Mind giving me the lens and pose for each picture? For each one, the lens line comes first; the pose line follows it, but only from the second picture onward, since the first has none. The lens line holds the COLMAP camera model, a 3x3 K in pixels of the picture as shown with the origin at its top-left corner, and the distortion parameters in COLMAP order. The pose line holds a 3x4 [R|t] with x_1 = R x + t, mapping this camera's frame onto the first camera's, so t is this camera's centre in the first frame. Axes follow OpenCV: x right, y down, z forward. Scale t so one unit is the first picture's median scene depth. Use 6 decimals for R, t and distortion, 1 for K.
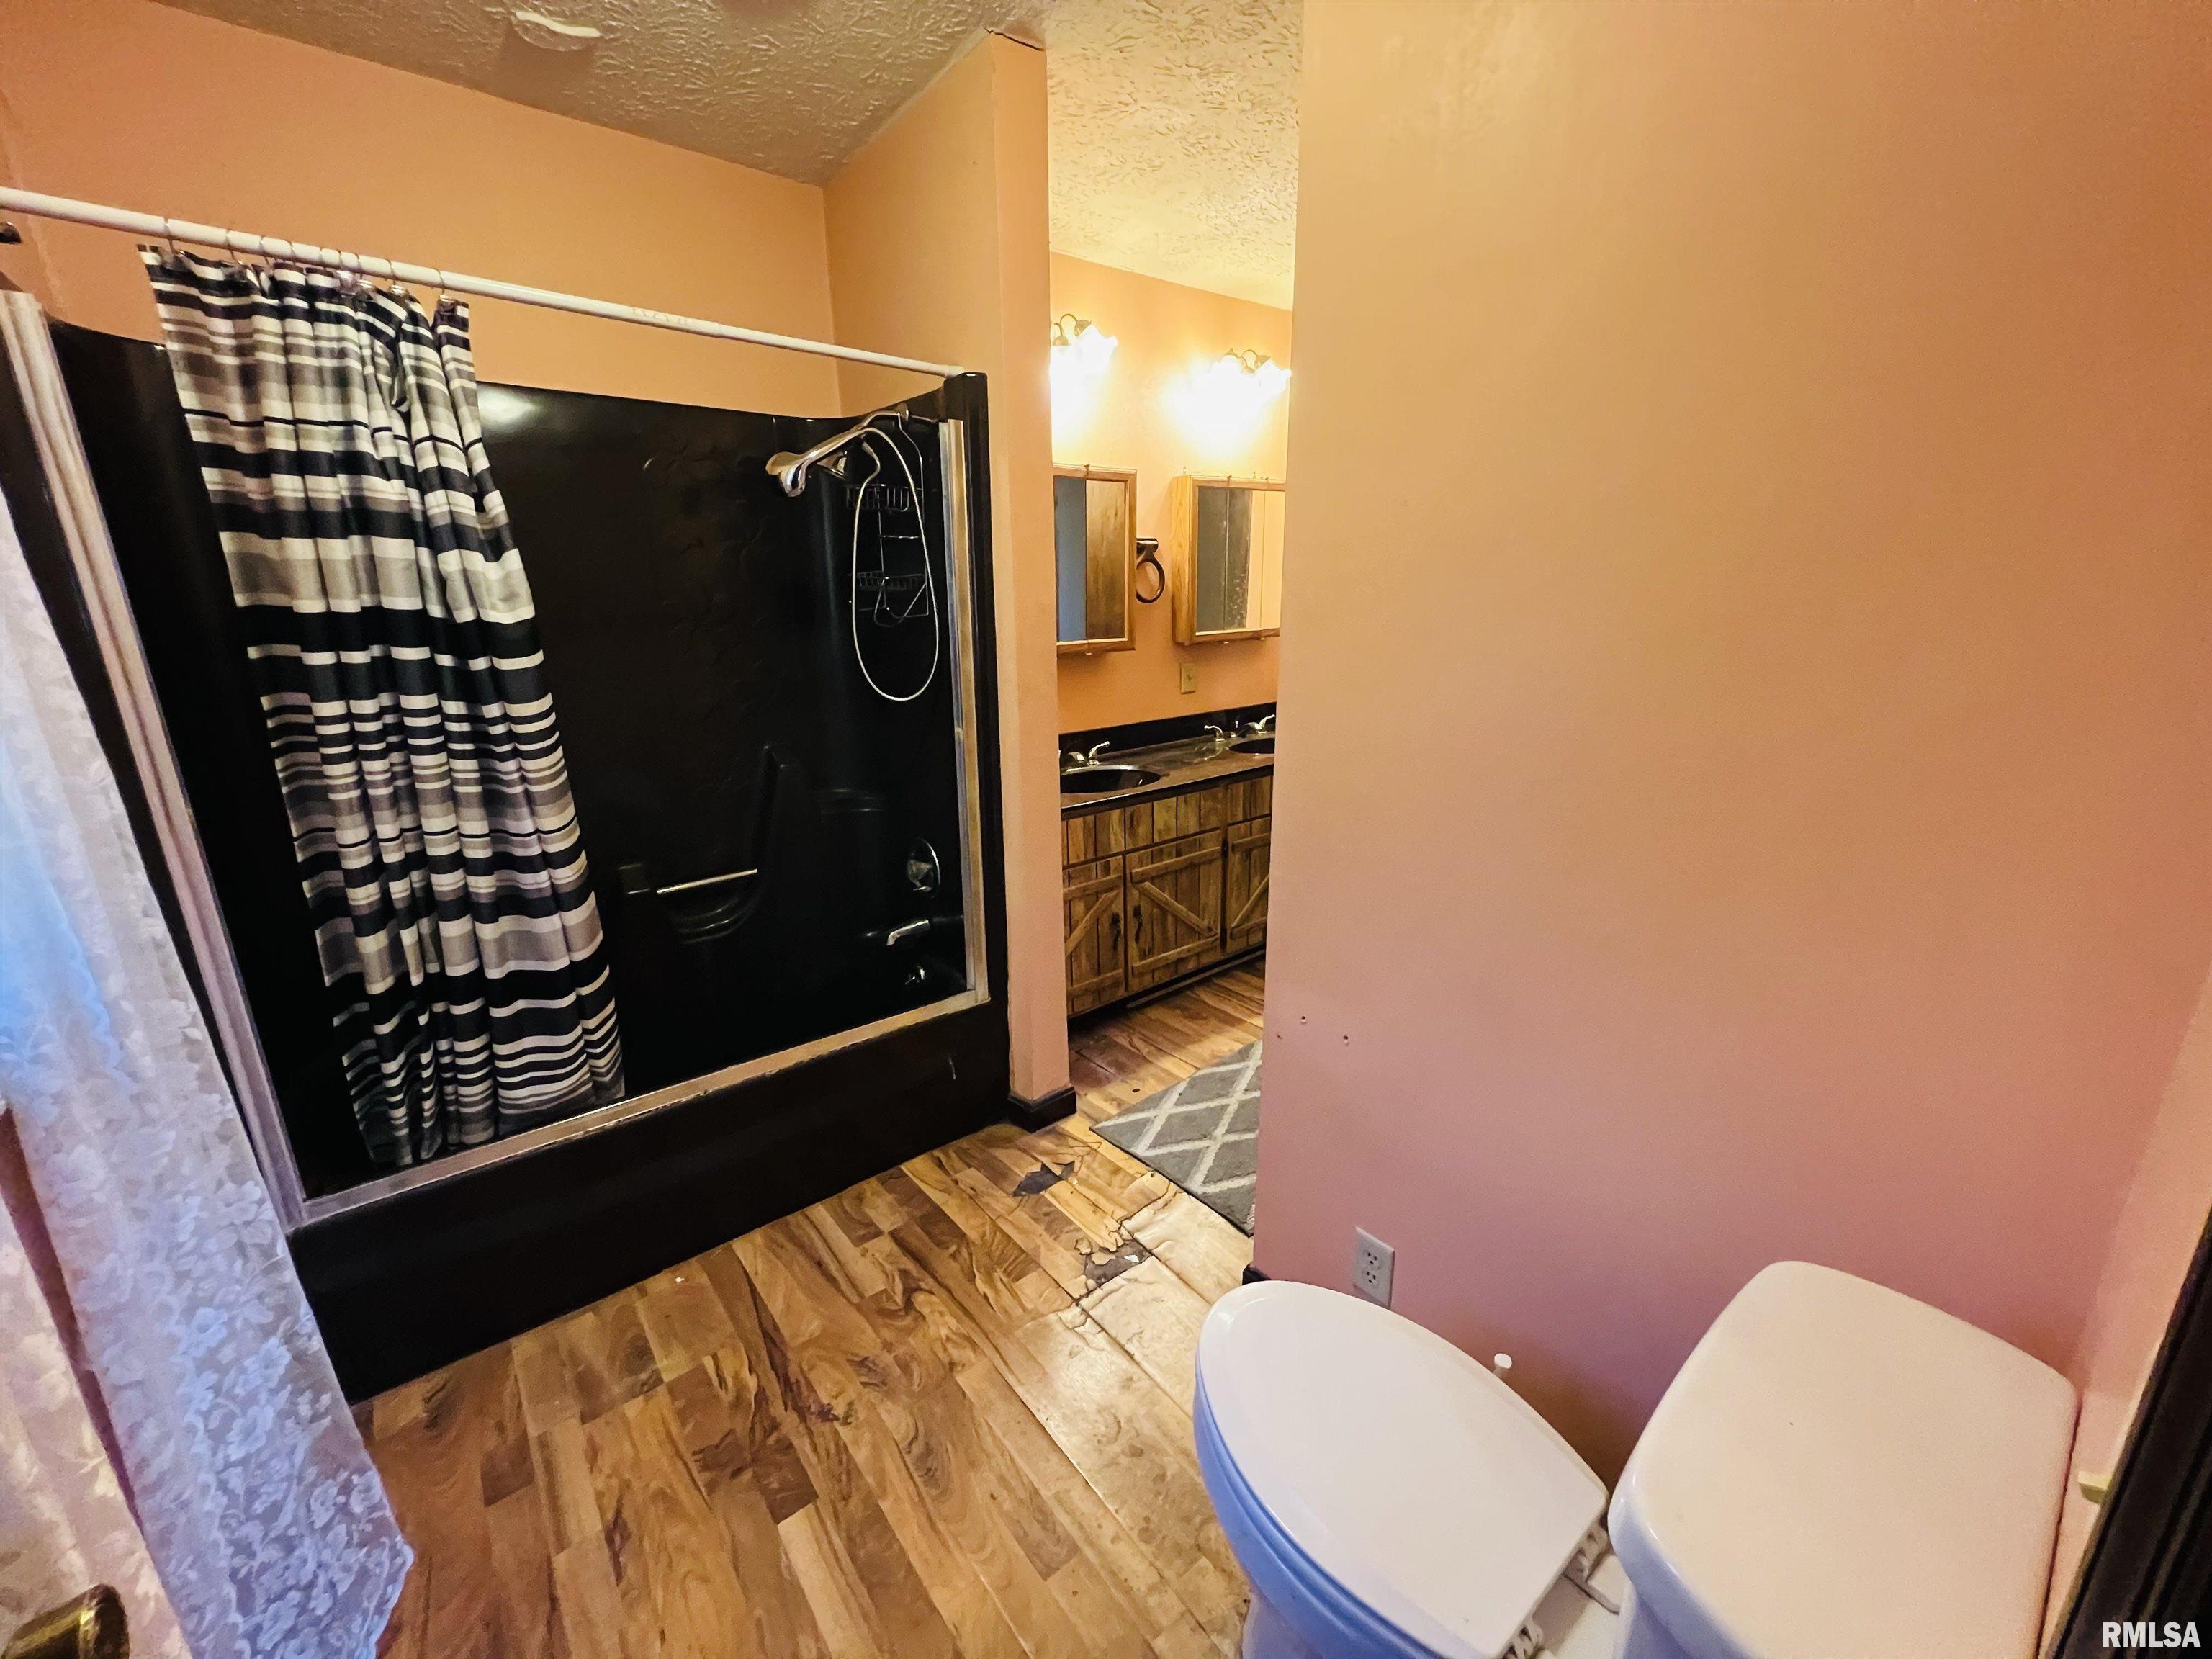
lens RADIAL K [[880.7, 0, 1106.2], [0, 880.7, 823.0], [0, 0, 1]] dist [-0.002376, -0.000505]
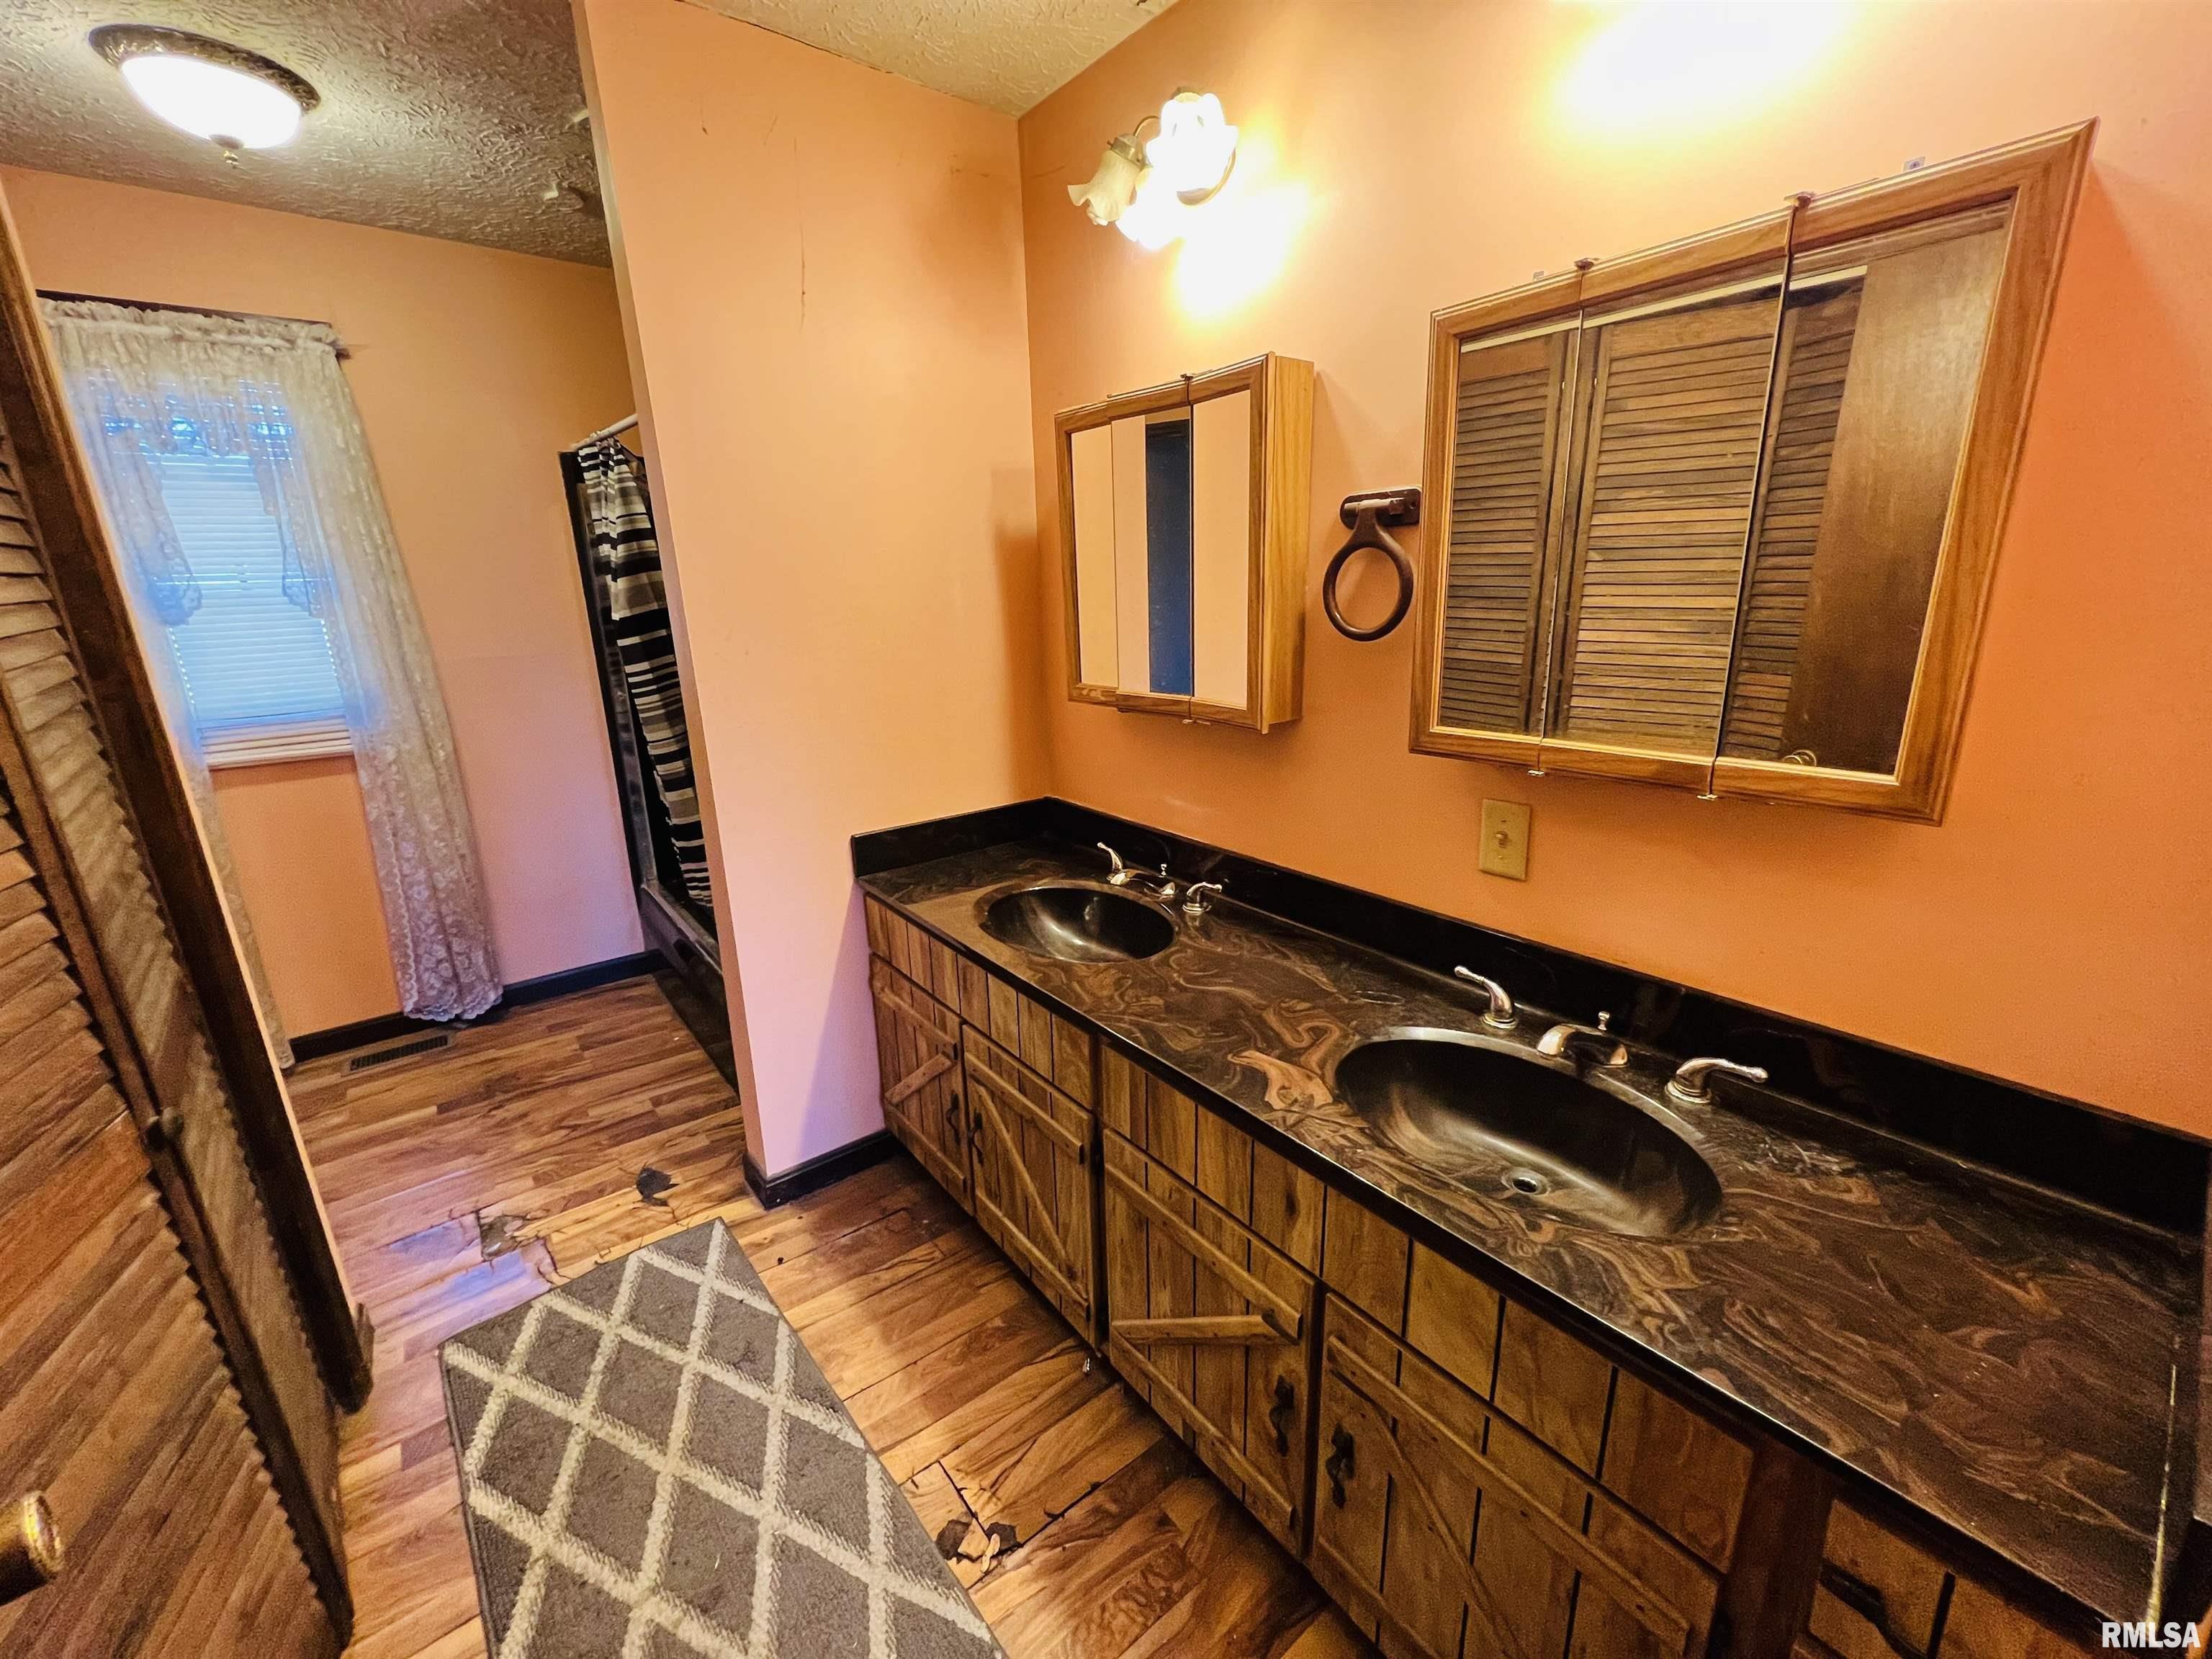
lens RADIAL K [[880.7, 0, 1103.9], [0, 880.7, 829.8], [0, 0, 1]] dist [-0.002376, -0.000505]
pose [[-0.017758, 0.285857, -0.958108, 0.718784], [-0.235828, 0.930025, 0.281850, -0.362798], [0.971633, 0.230953, 0.050897, 1.247271]]
